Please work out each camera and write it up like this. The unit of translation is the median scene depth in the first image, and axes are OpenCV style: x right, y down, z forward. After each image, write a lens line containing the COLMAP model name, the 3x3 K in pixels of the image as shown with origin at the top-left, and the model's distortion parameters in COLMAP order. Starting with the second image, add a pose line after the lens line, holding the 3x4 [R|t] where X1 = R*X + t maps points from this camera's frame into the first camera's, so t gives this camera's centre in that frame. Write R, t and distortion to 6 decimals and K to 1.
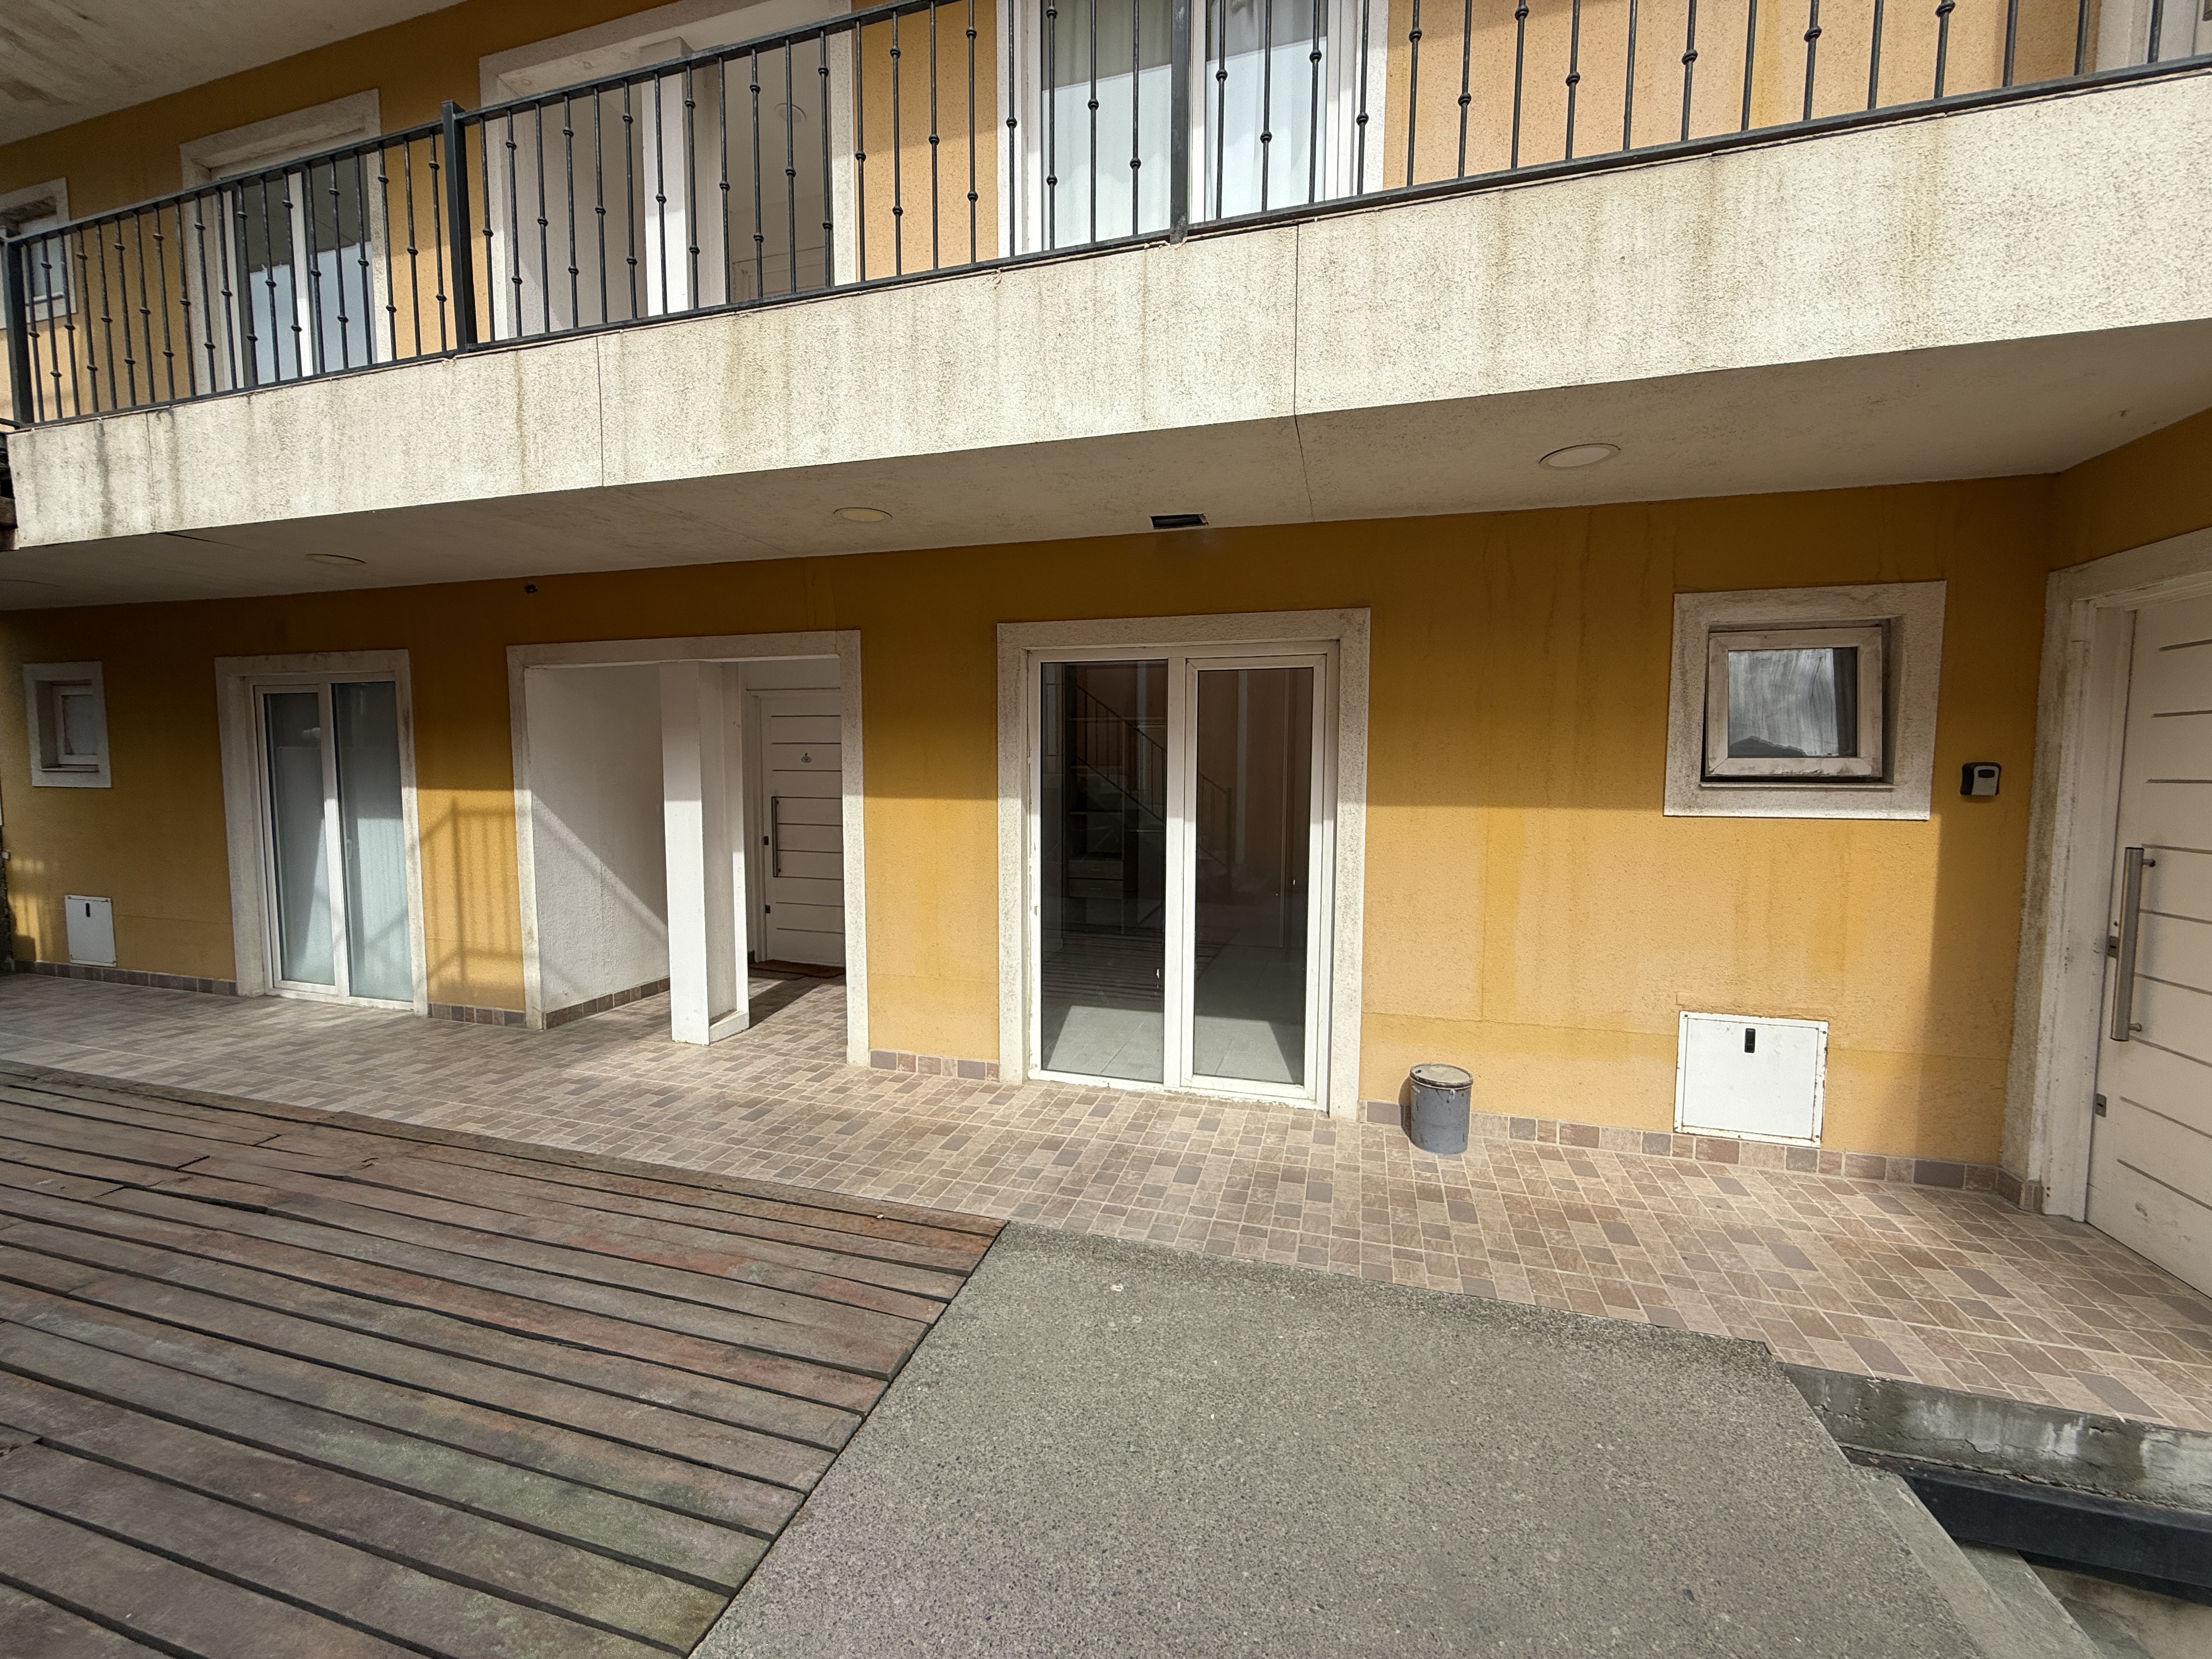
lens RADIAL K [[880.9, 0, 1098.4], [0, 880.9, 829.7], [0, 0, 1]] dist [0.000584, 0.000076]
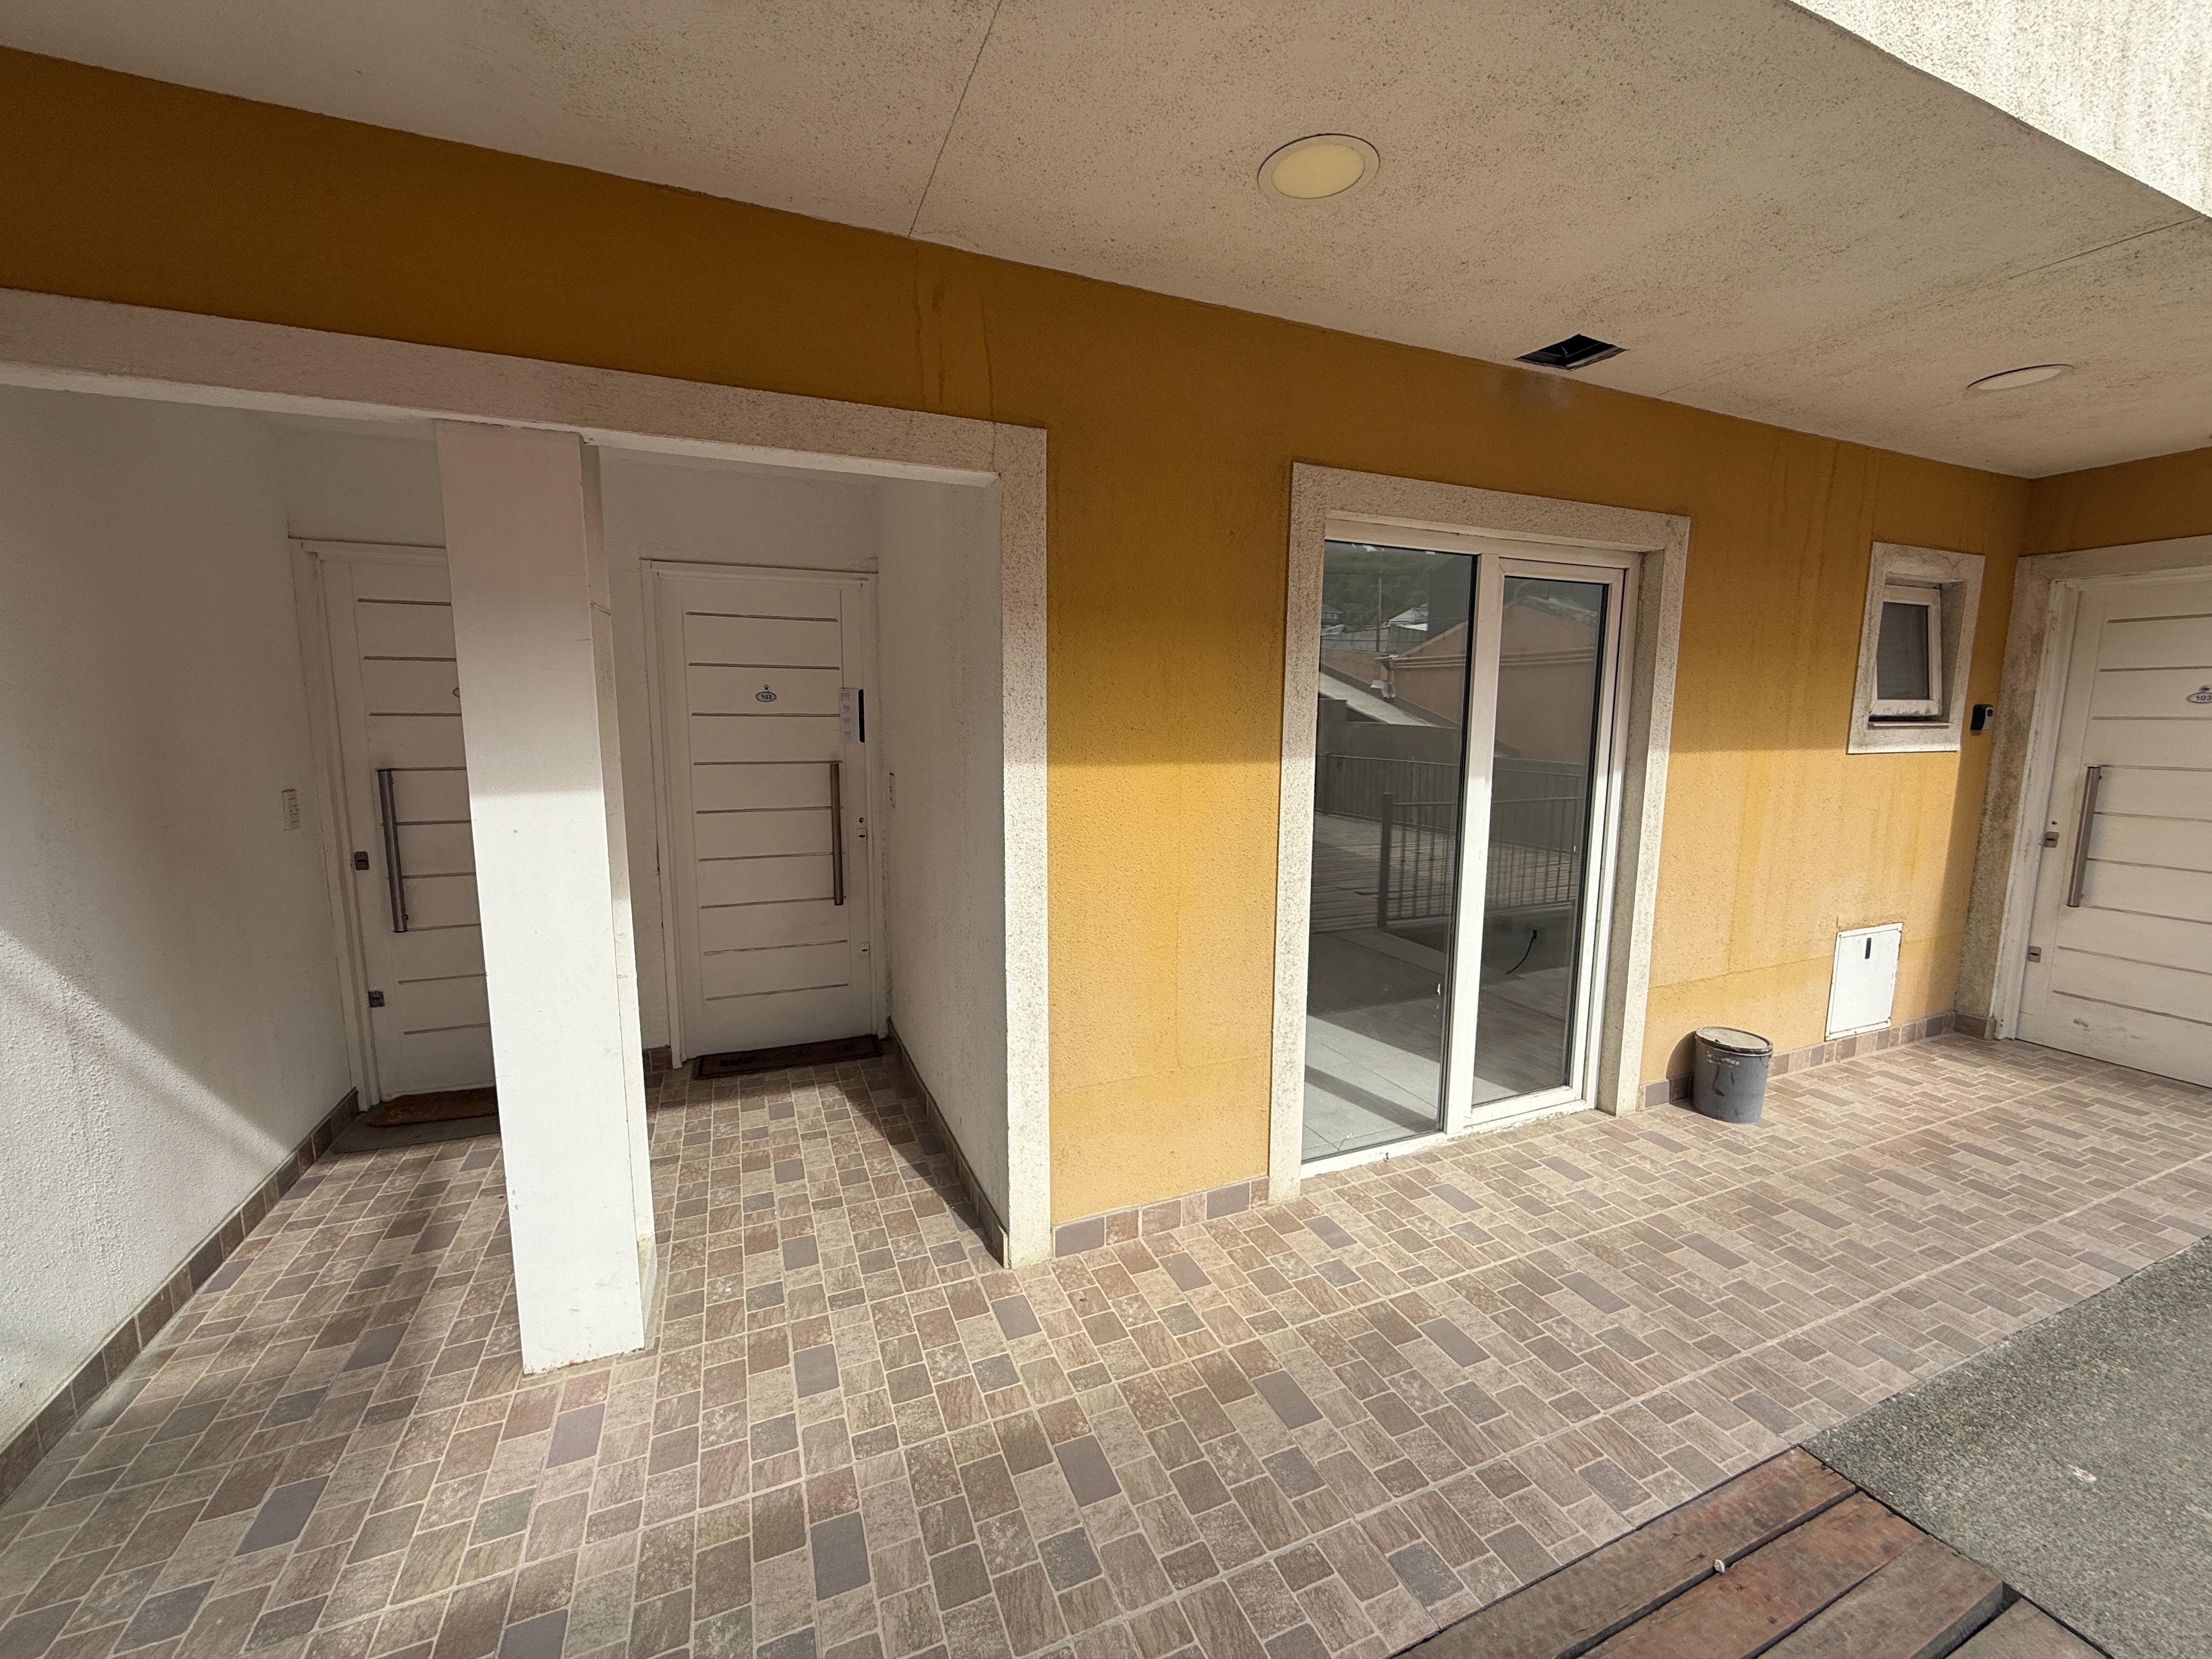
lens RADIAL K [[880.9, 0, 1098.4], [0, 880.9, 829.7], [0, 0, 1]] dist [0.000584, 0.000076]
pose [[0.774322, -0.086444, 0.626860, -0.698778], [0.044422, 0.995607, 0.082423, -0.050172], [-0.631231, -0.035975, 0.774760, 0.709325]]
